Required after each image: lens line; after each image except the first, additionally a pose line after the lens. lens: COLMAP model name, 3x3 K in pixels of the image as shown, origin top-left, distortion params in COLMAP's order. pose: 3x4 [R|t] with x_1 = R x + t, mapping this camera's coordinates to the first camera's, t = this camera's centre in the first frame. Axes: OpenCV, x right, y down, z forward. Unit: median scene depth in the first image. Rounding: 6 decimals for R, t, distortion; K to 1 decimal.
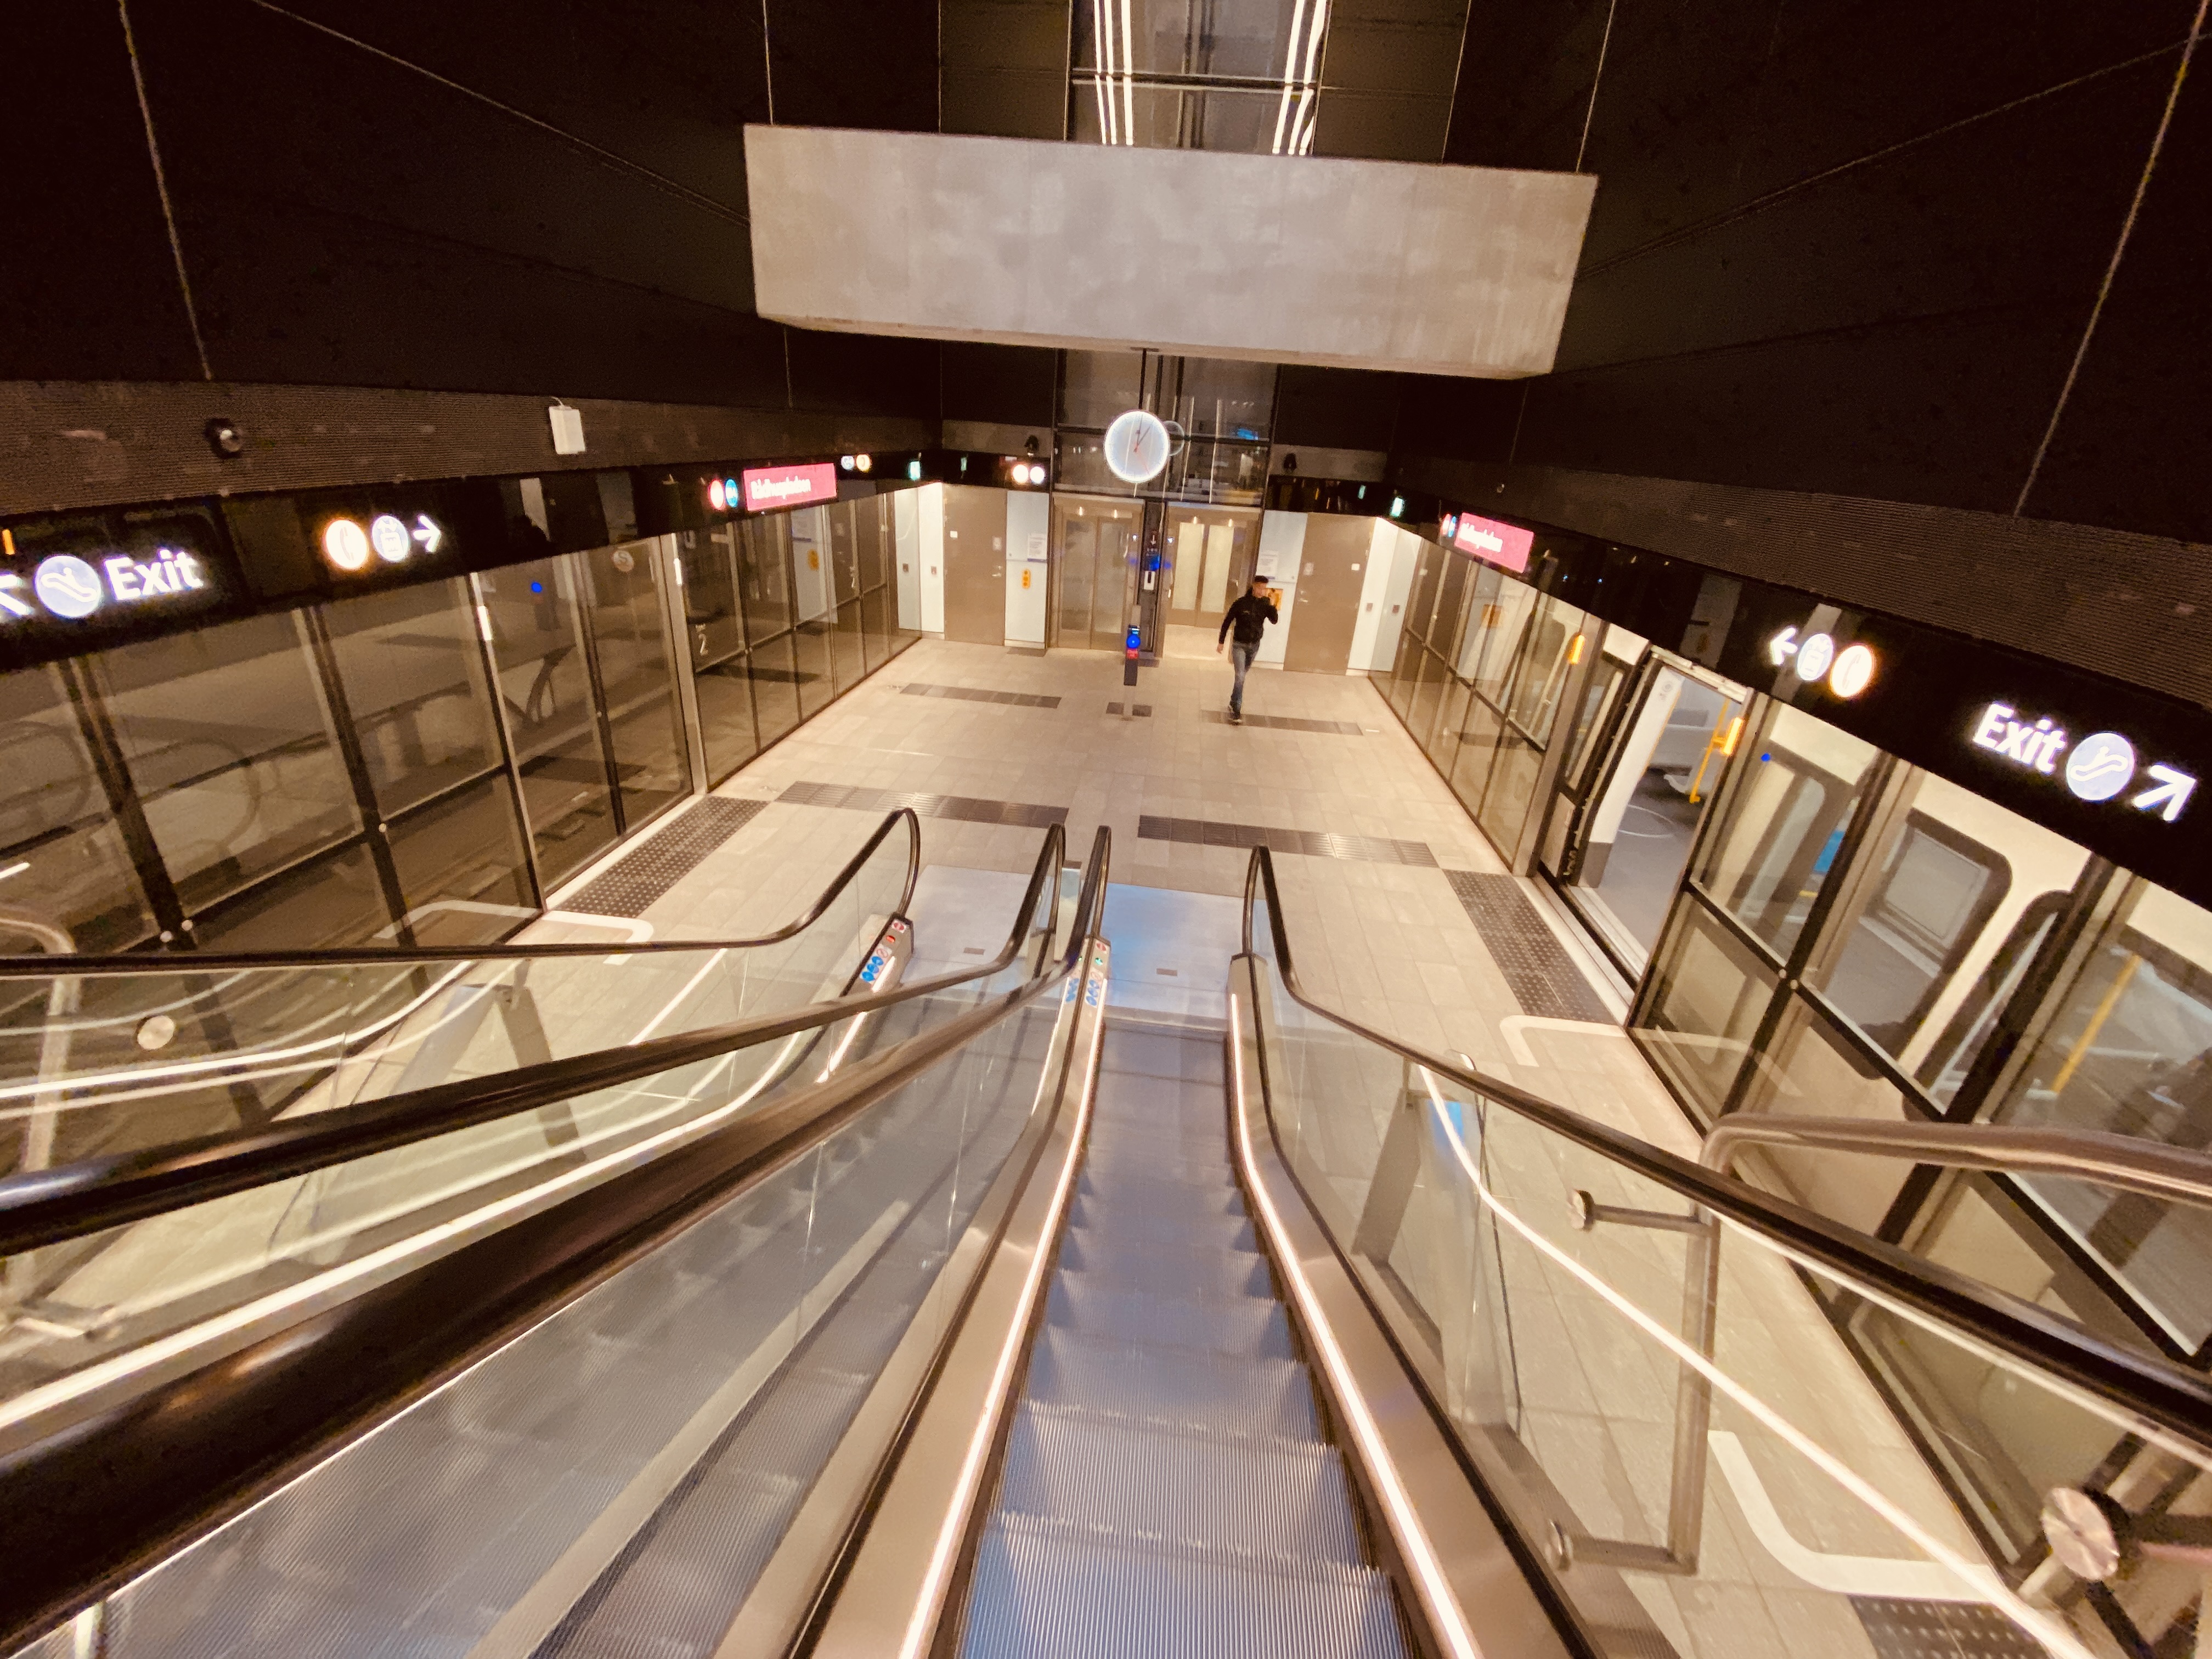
lens RADIAL K [[874.8, 0, 1106.0], [0, 874.8, 829.5], [0, 0, 1]] dist [-0.000831, -0.000051]
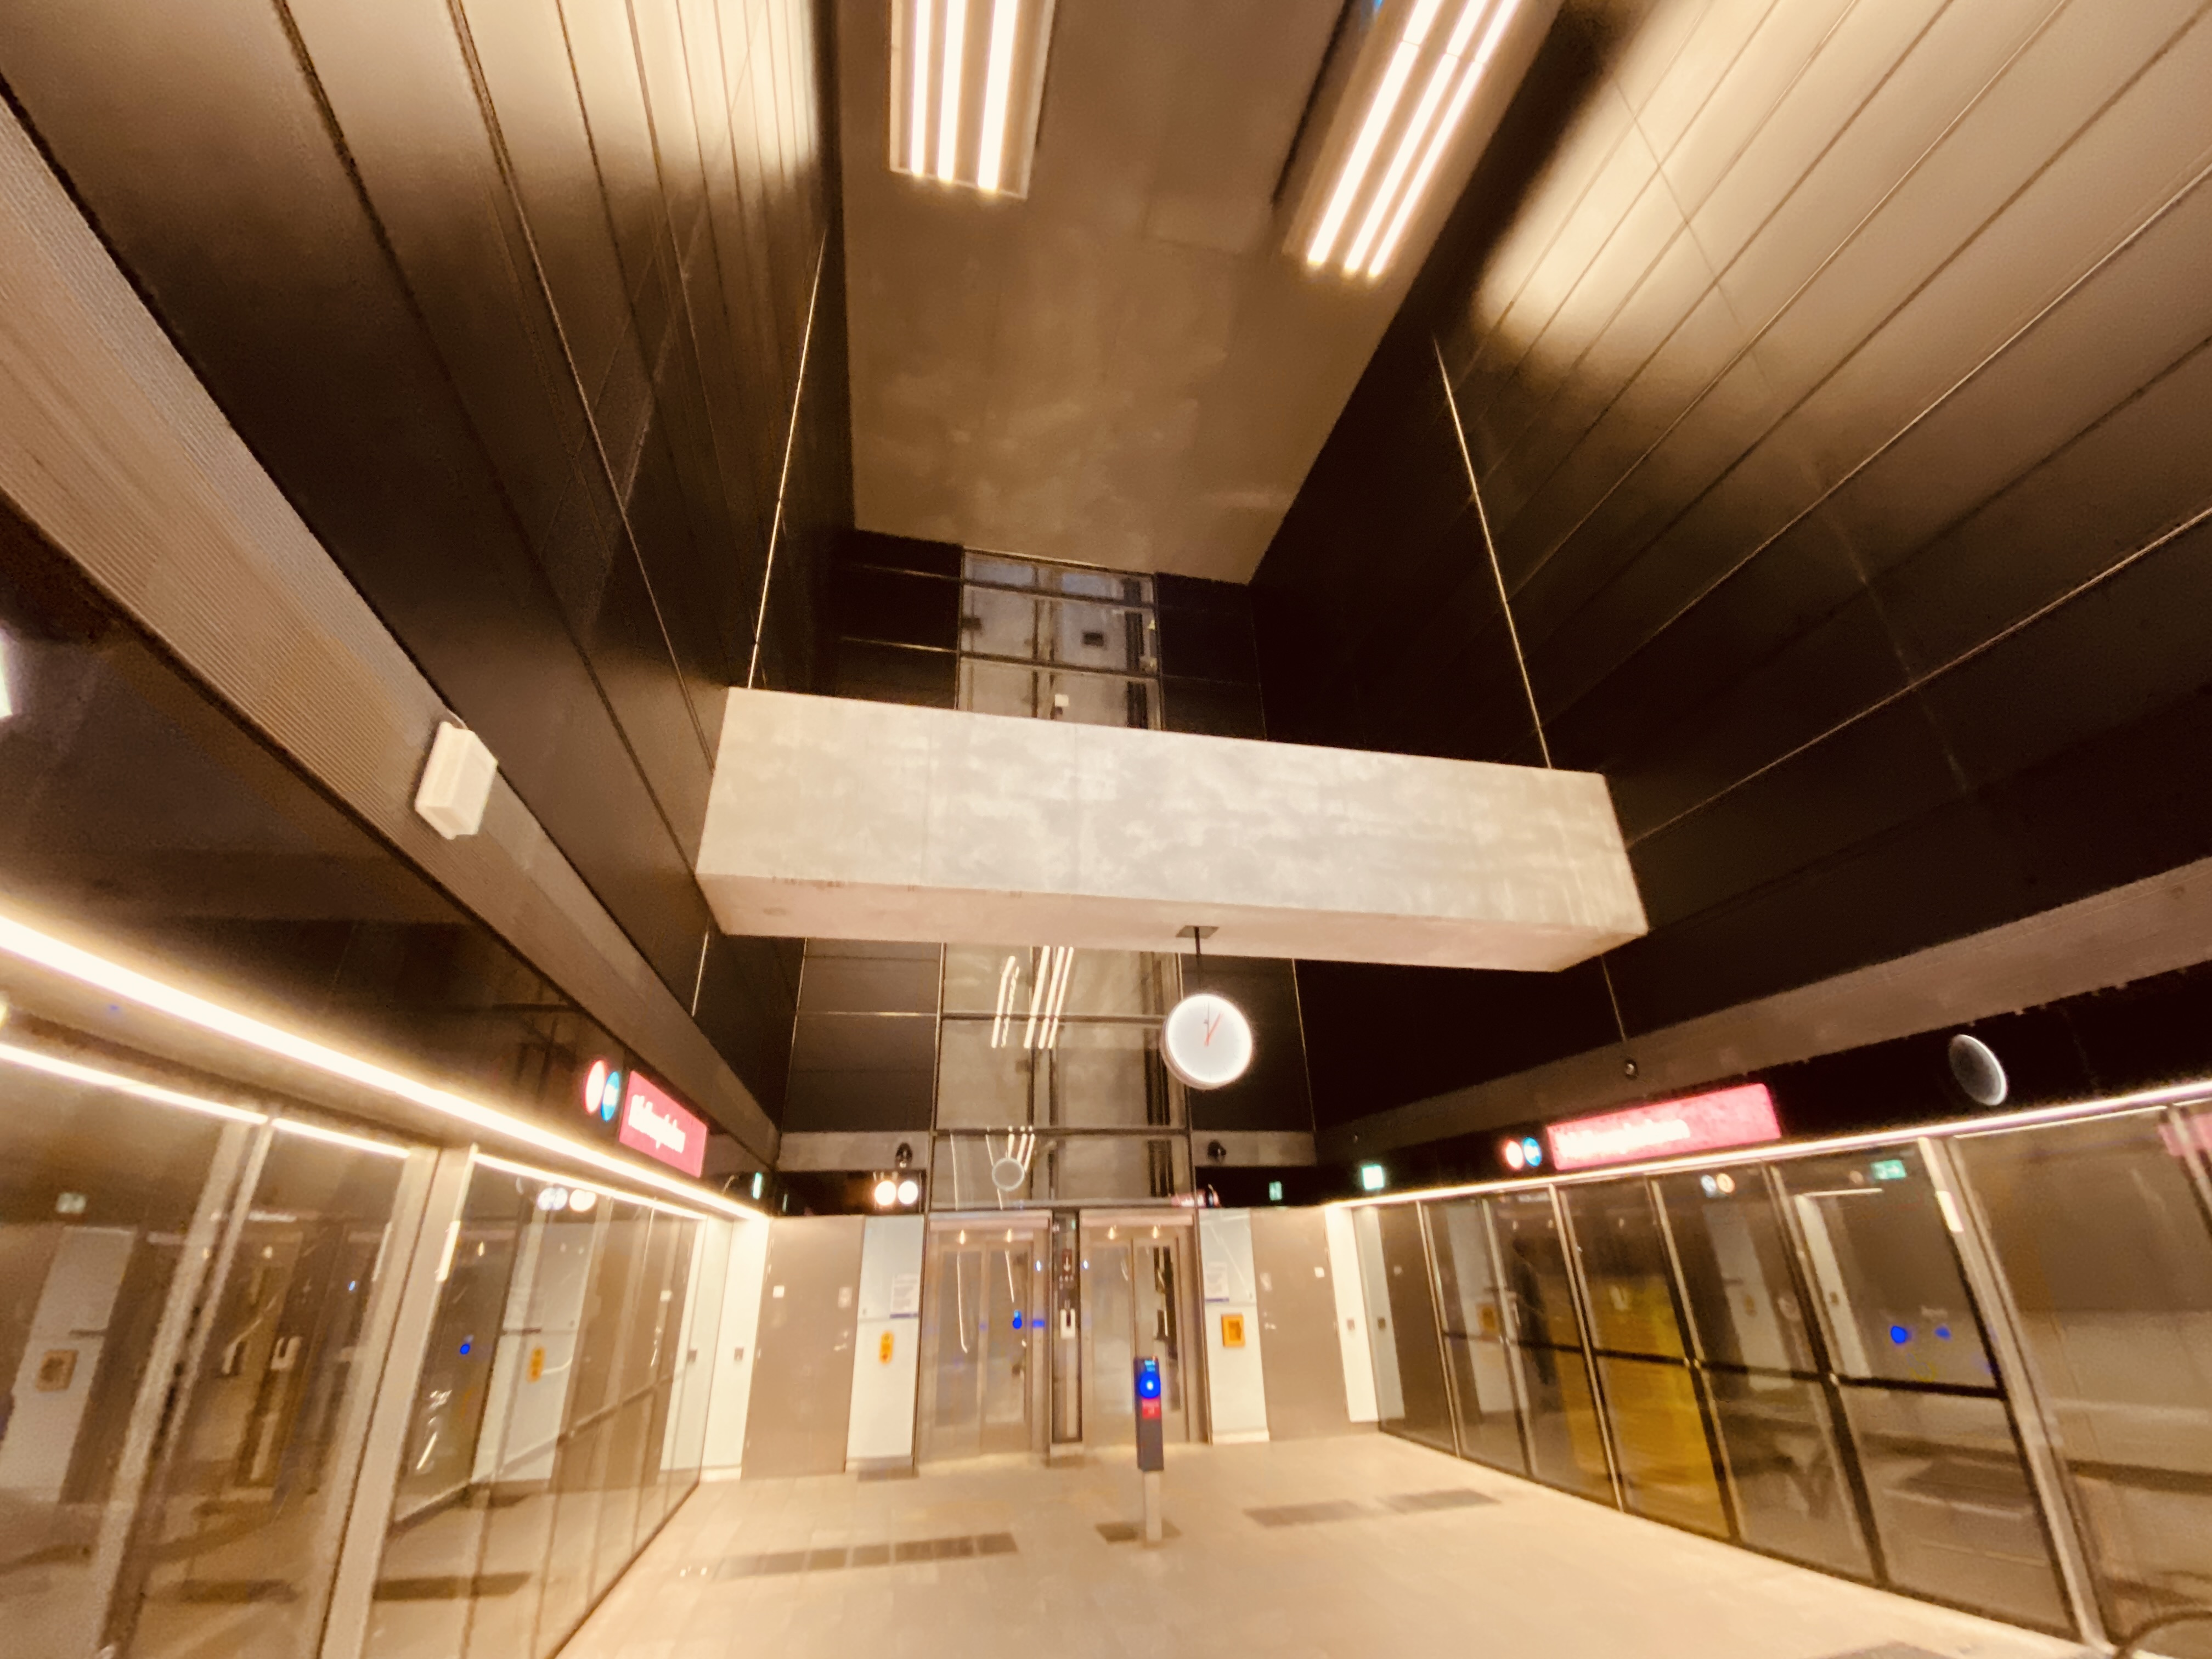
lens RADIAL K [[897.4, 0, 1106.0], [0, 897.4, 829.5], [0, 0, 1]] dist [0.002774, -0.000118]
pose [[0.954539, 0.036067, 0.295896, -0.157340], [0.198698, 0.662972, -0.721794, -0.016478], [-0.222203, 0.747775, 0.625666, 0.236411]]
